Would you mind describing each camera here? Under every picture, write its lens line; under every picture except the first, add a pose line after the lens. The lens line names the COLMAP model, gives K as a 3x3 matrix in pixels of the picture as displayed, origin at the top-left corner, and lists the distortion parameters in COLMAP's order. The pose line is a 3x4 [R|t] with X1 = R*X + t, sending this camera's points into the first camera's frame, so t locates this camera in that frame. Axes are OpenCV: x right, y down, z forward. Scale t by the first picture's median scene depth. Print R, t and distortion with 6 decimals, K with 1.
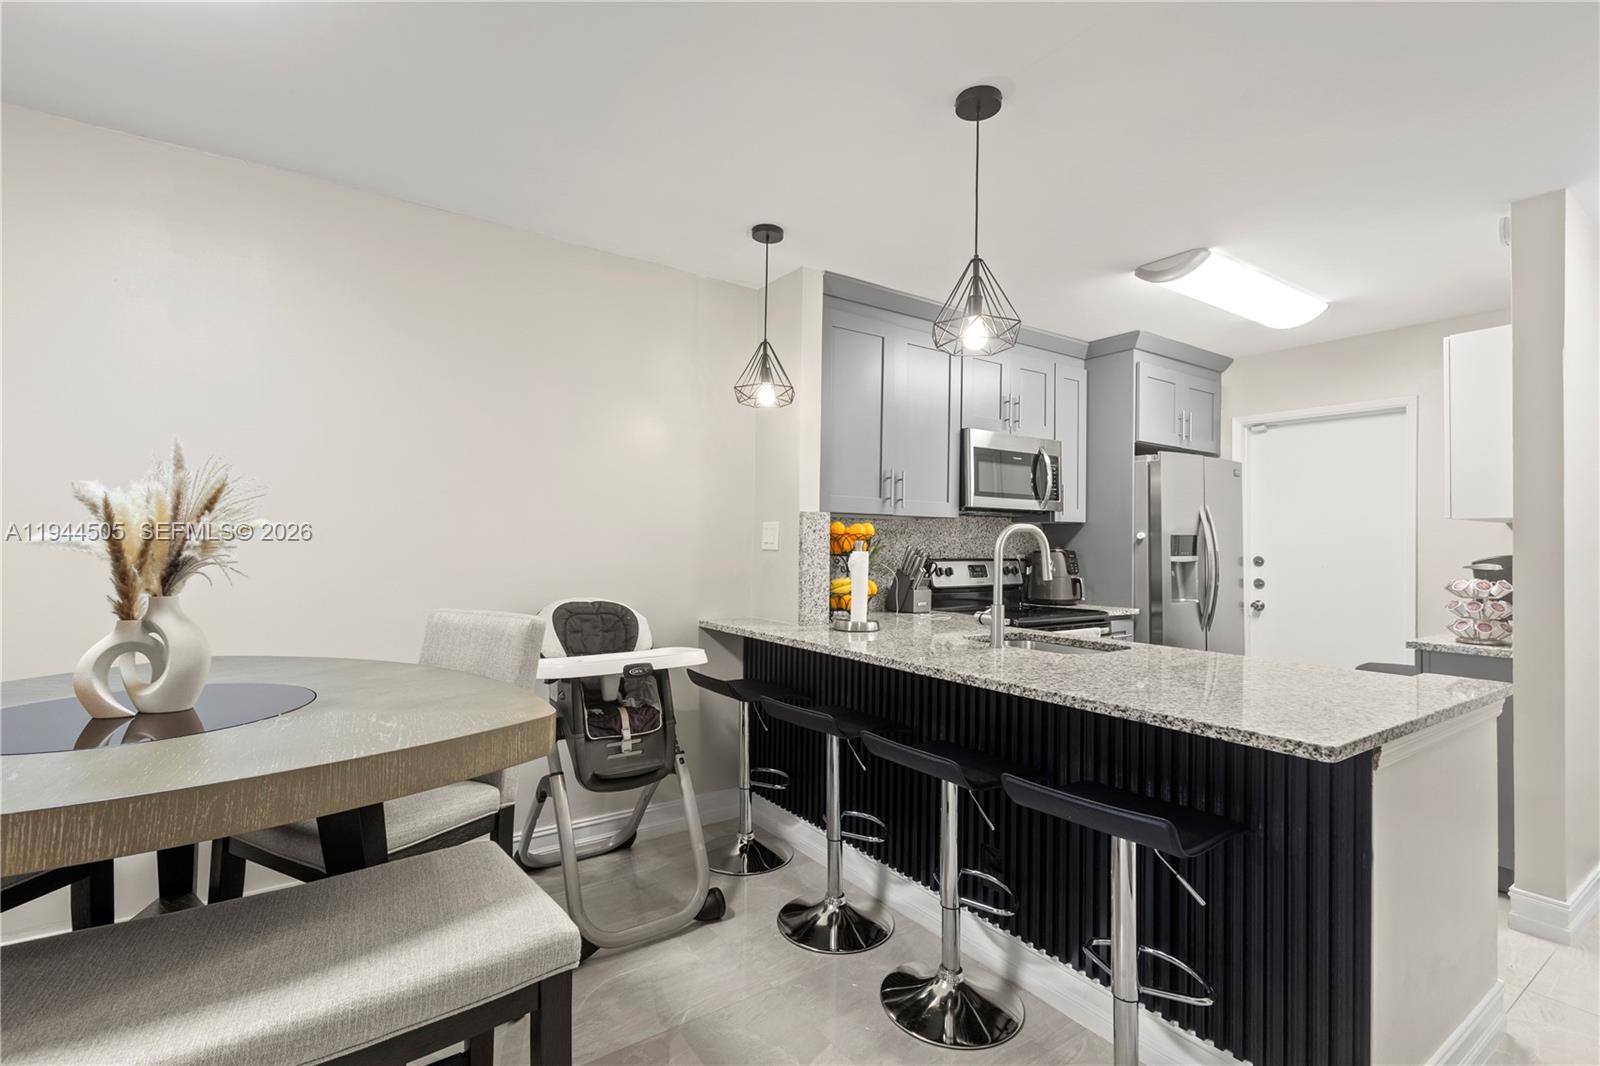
lens RADIAL K [[738.2, 0, 795.4], [0, 738.2, 534.1], [0, 0, 1]] dist [0.015800, -0.004998]
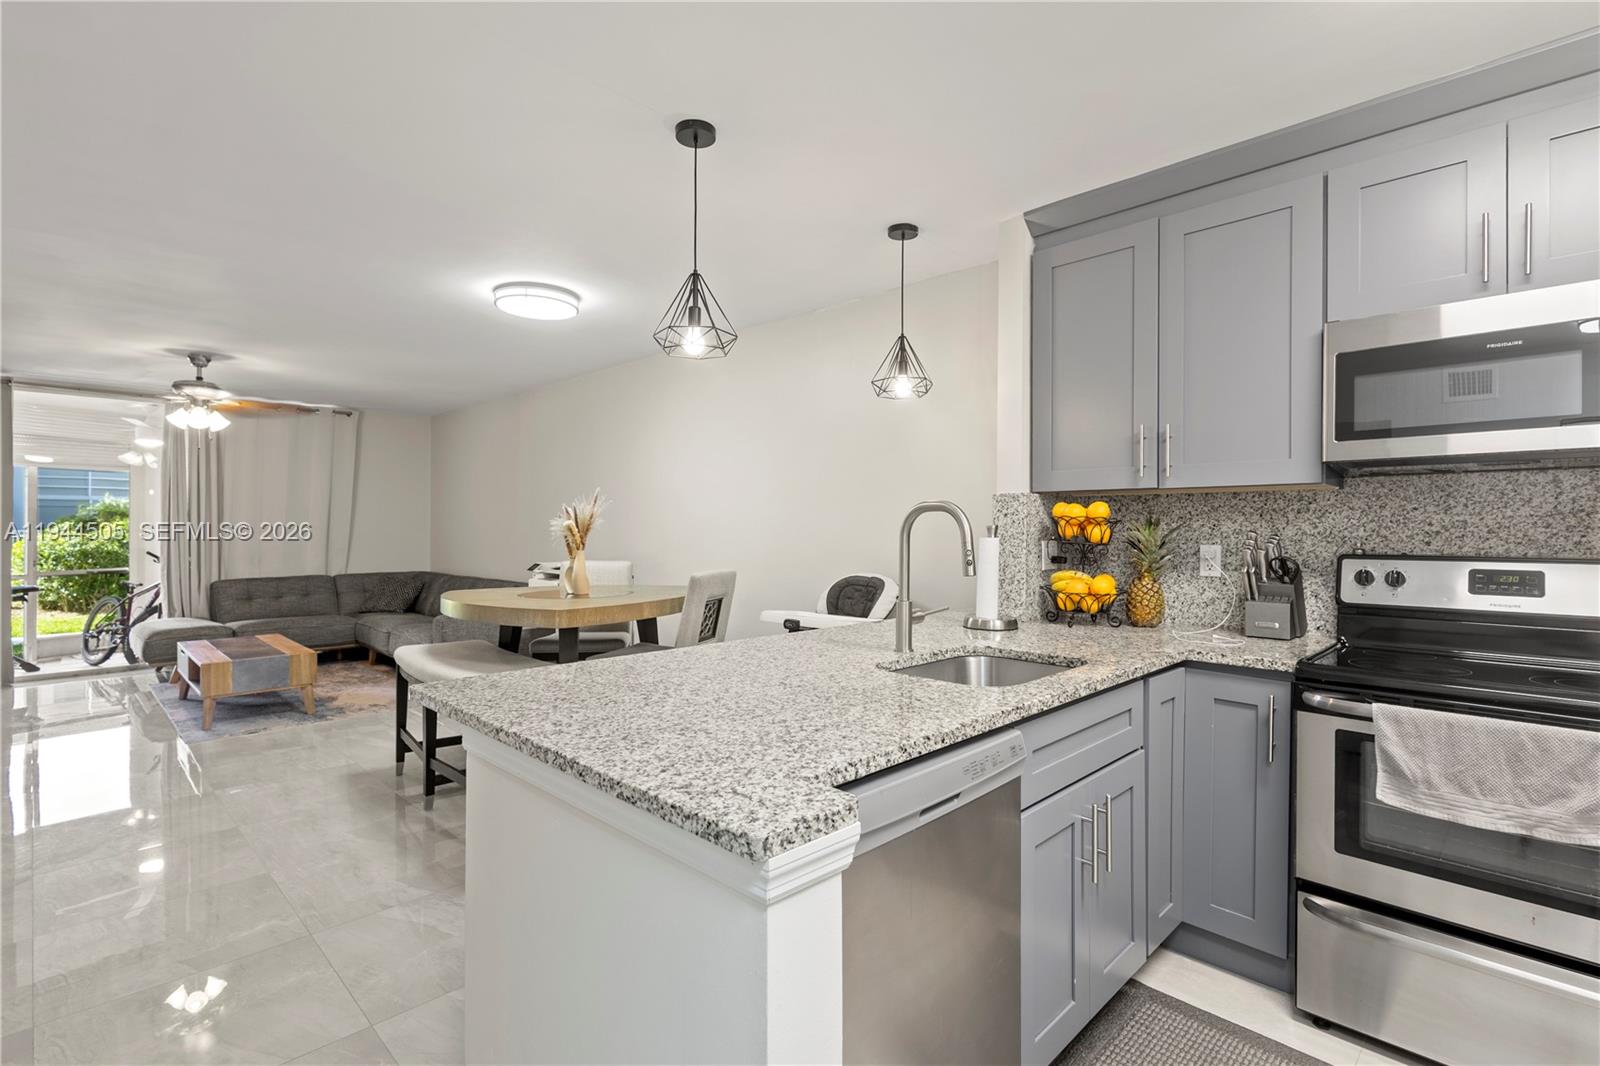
lens RADIAL K [[738.2, 0, 803.4], [0, 738.2, 528.5], [0, 0, 1]] dist [0.015800, -0.004998]
pose [[0.185031, -0.008796, -0.982693, 0.887429], [0.013296, 0.999891, -0.006446, 0.014977], [0.982643, -0.011873, 0.185127, 0.614747]]
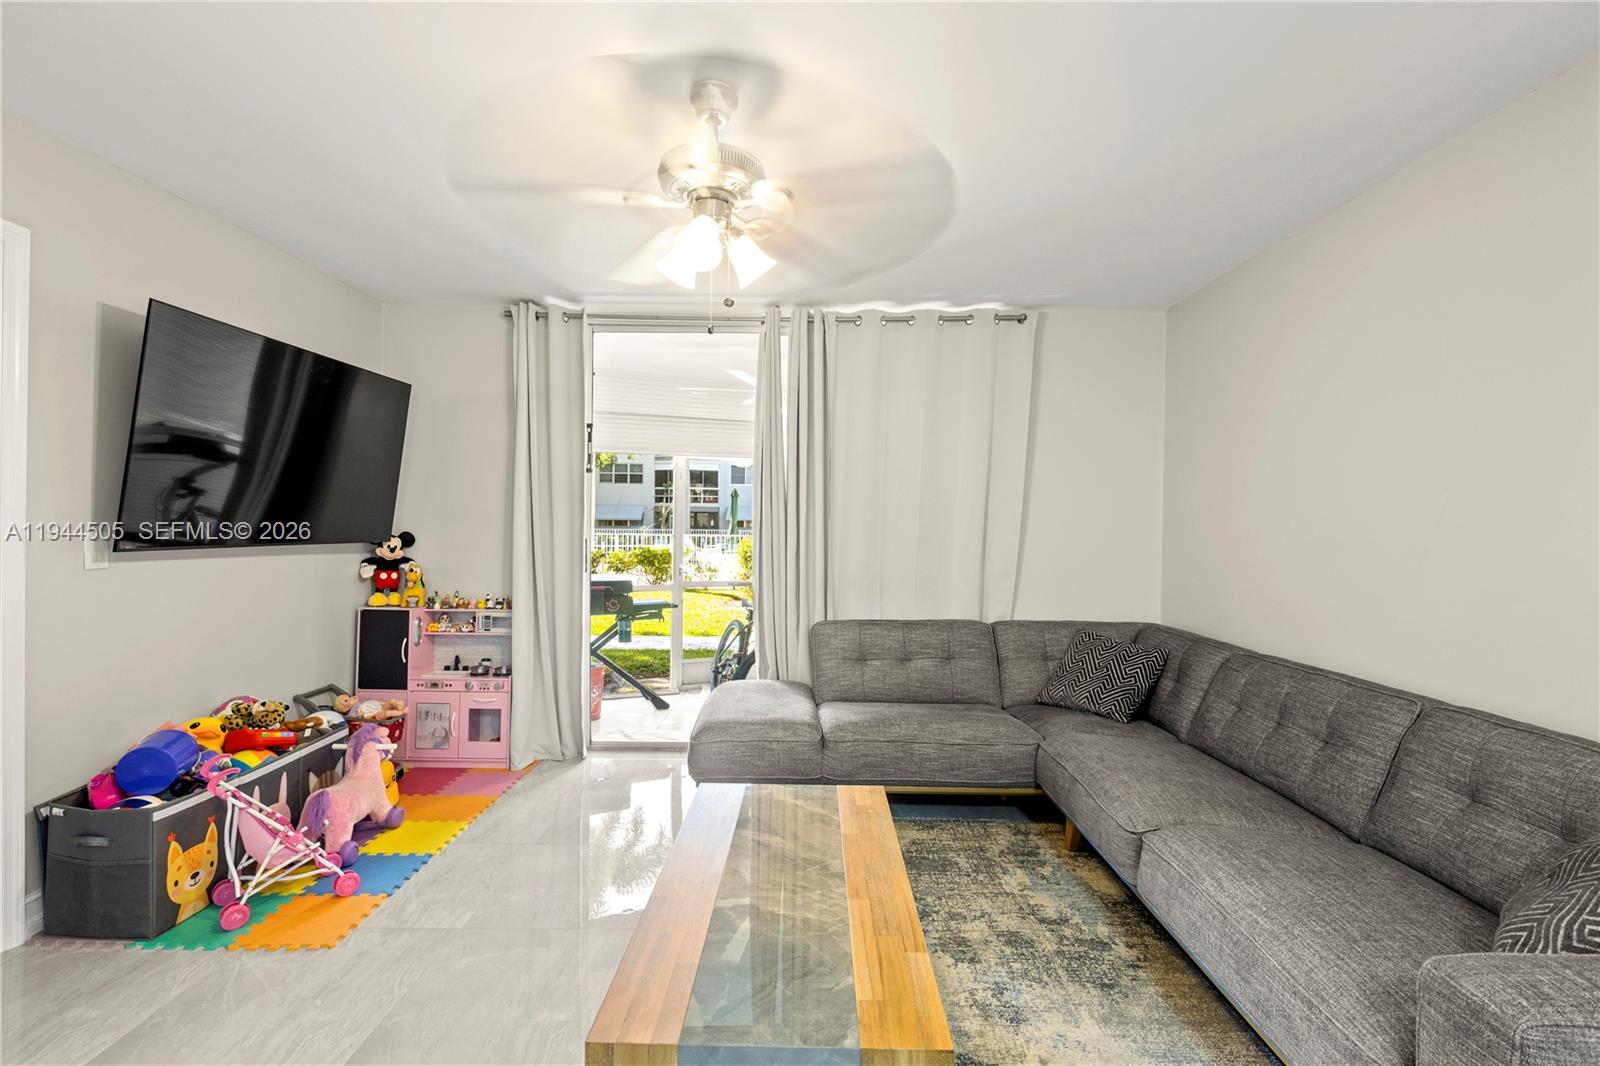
lens RADIAL K [[738.2, 0, 789.1], [0, 738.2, 532.7], [0, 0, 1]] dist [0.015800, -0.004998]
pose [[-0.592093, -0.011781, -0.805783, -0.570319], [-0.006198, 0.999930, -0.010065, -0.010400], [0.805846, -0.000965, -0.592125, 0.014864]]
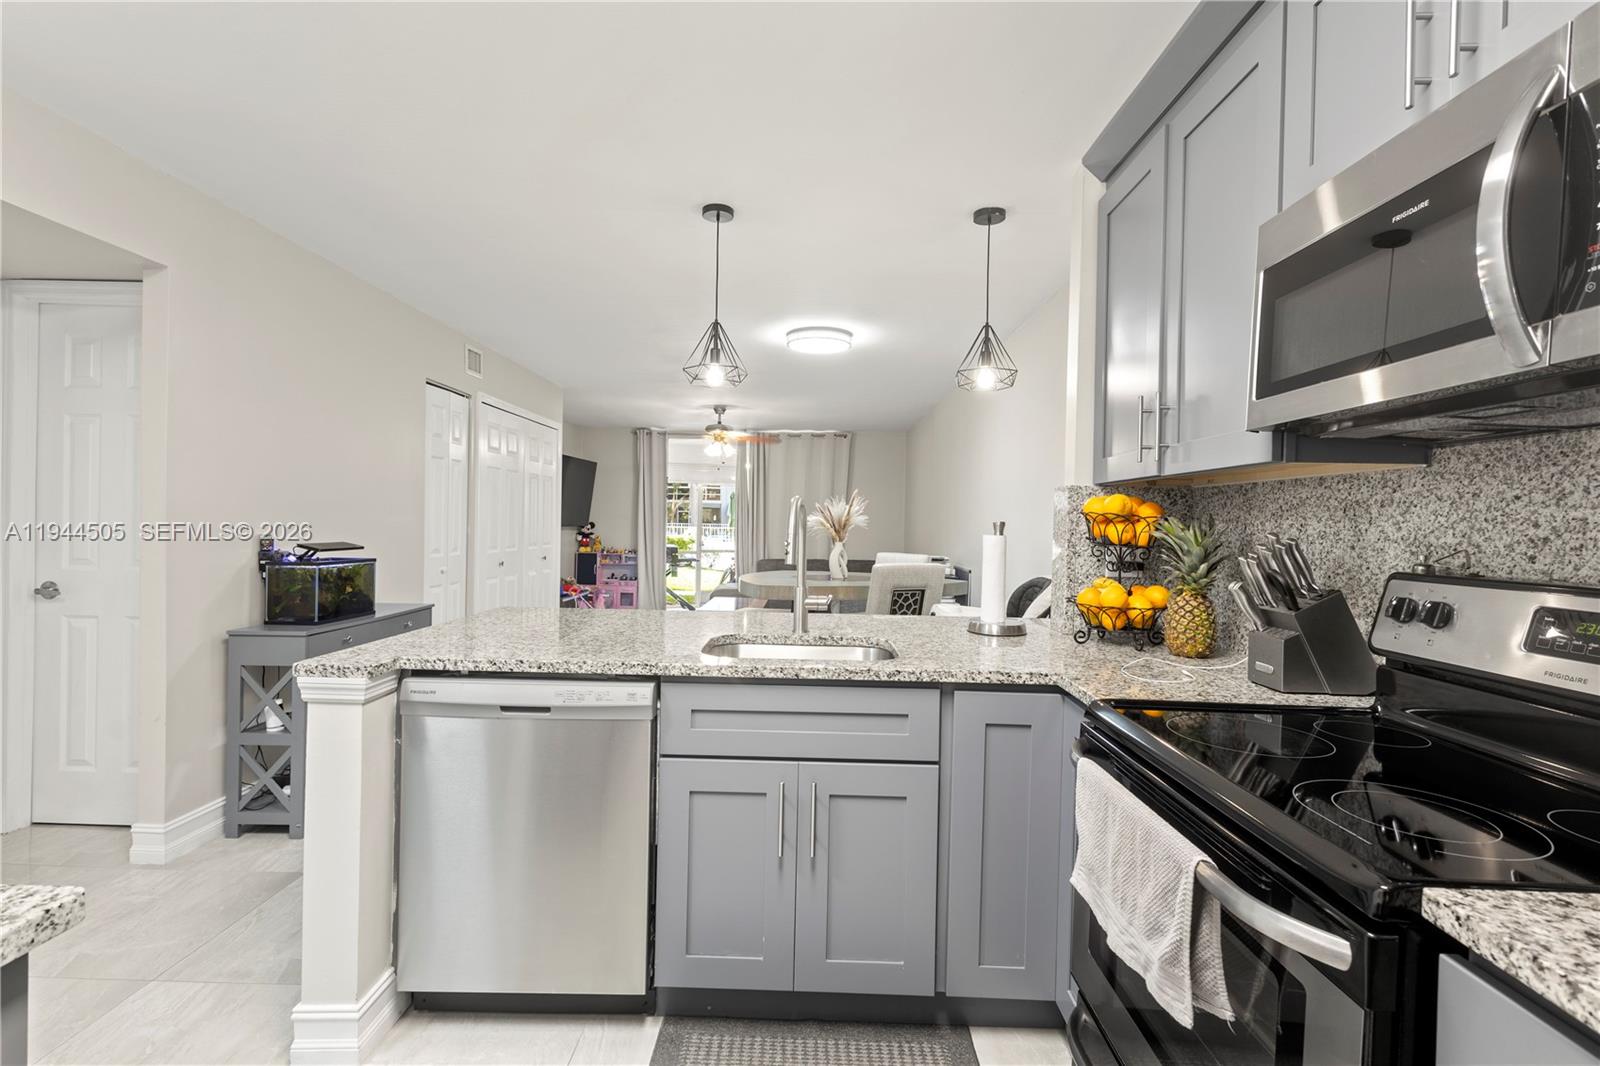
lens RADIAL K [[738.2, 0, 801.6], [0, 738.2, 527.0], [0, 0, 1]] dist [0.015800, -0.004998]
pose [[-0.579997, -0.016928, -0.814443, 0.849075], [-0.013383, 0.999847, -0.011251, 0.025571], [0.814509, 0.004374, -0.580135, 1.273860]]
